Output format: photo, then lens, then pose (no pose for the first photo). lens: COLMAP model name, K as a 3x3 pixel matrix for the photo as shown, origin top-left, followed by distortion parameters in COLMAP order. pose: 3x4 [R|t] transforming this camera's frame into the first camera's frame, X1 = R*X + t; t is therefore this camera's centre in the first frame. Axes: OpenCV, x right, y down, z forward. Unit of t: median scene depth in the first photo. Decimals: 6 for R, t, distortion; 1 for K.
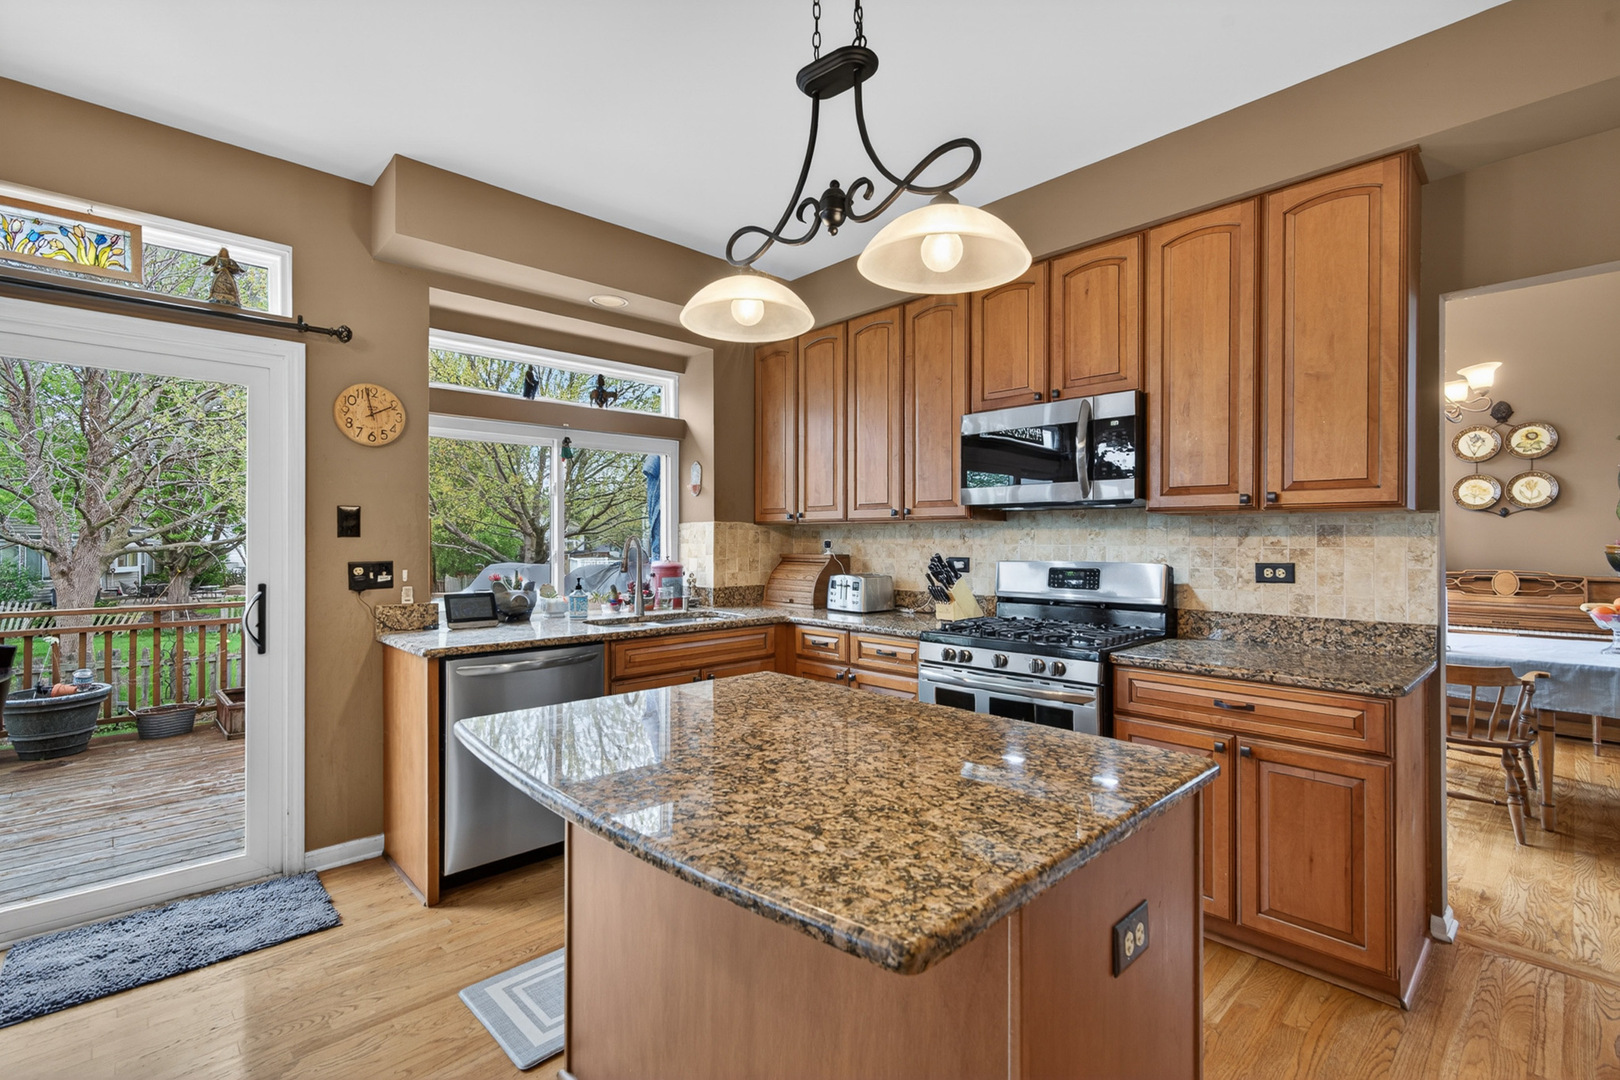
lens RADIAL K [[725.2, 0, 805.4], [0, 725.2, 536.7], [0, 0, 1]] dist [-0.000500, 0.000148]
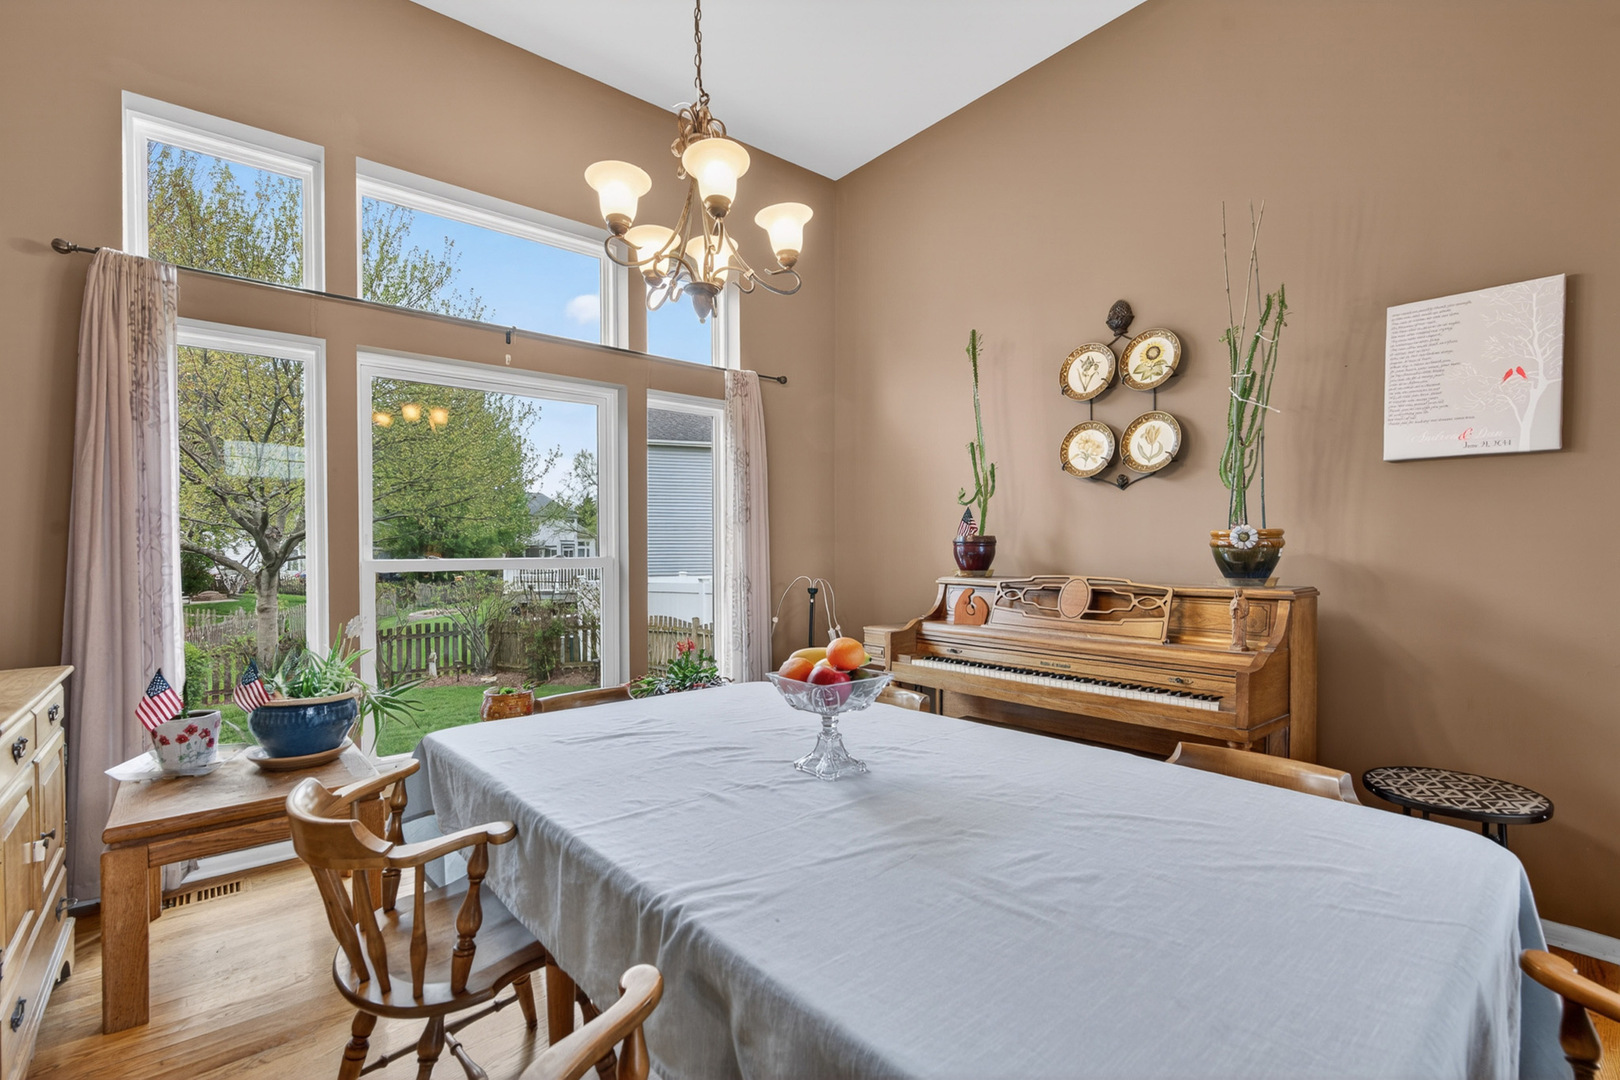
lens RADIAL K [[725.2, 0, 811.8], [0, 725.2, 547.2], [0, 0, 1]] dist [-0.000500, 0.000148]
pose [[0.997075, -0.009594, -0.075825, 1.383033], [0.010135, 0.999926, 0.006755, 0.028416], [0.075754, -0.007504, 0.997098, 0.681665]]
